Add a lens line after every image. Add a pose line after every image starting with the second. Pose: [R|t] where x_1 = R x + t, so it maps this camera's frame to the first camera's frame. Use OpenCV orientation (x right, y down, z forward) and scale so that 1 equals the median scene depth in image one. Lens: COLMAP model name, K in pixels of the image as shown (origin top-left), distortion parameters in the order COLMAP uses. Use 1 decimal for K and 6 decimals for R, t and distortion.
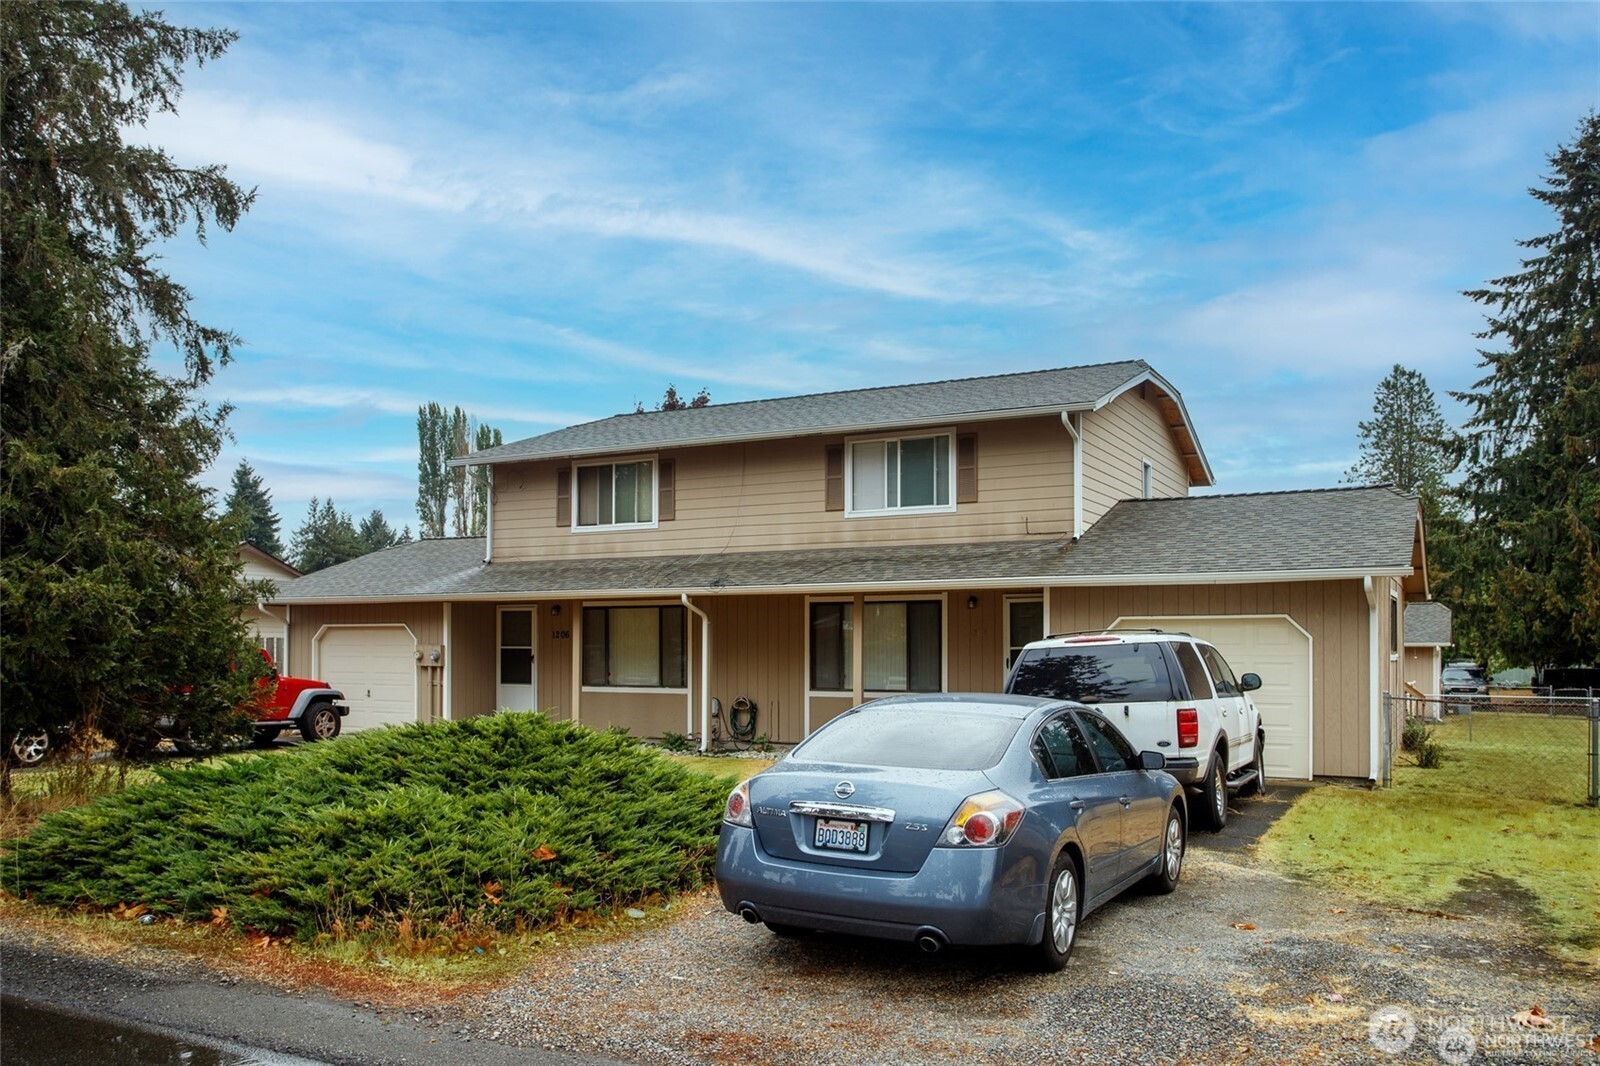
lens RADIAL K [[1244.1, 0, 799.3], [0, 1244.1, 609.0], [0, 0, 1]] dist [-0.004059, -0.000712]
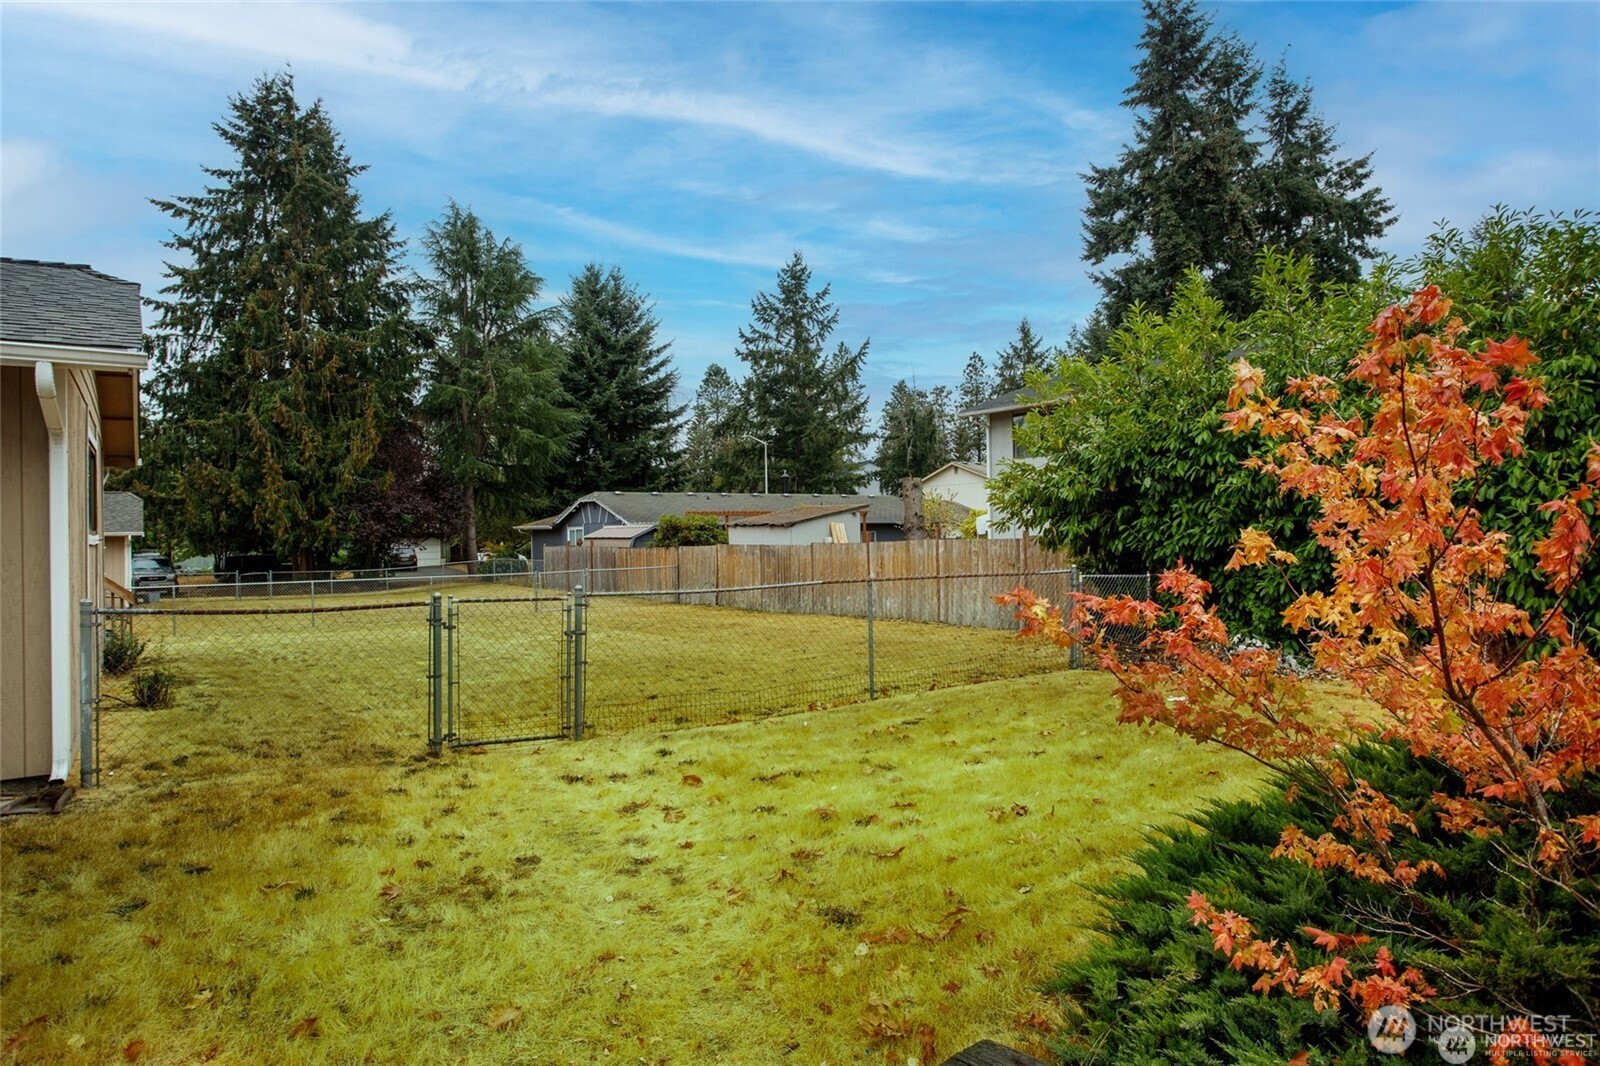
lens RADIAL K [[1013.6, 0, 800.0], [0, 1013.6, 533.0], [0, 0, 1]] dist [-0.001448, 0.002078]
pose [[0.482426, -0.009841, 0.875882, 0.048050], [-0.011348, 0.999783, 0.017483, 0.005408], [-0.875863, -0.018373, 0.482209, 0.104832]]
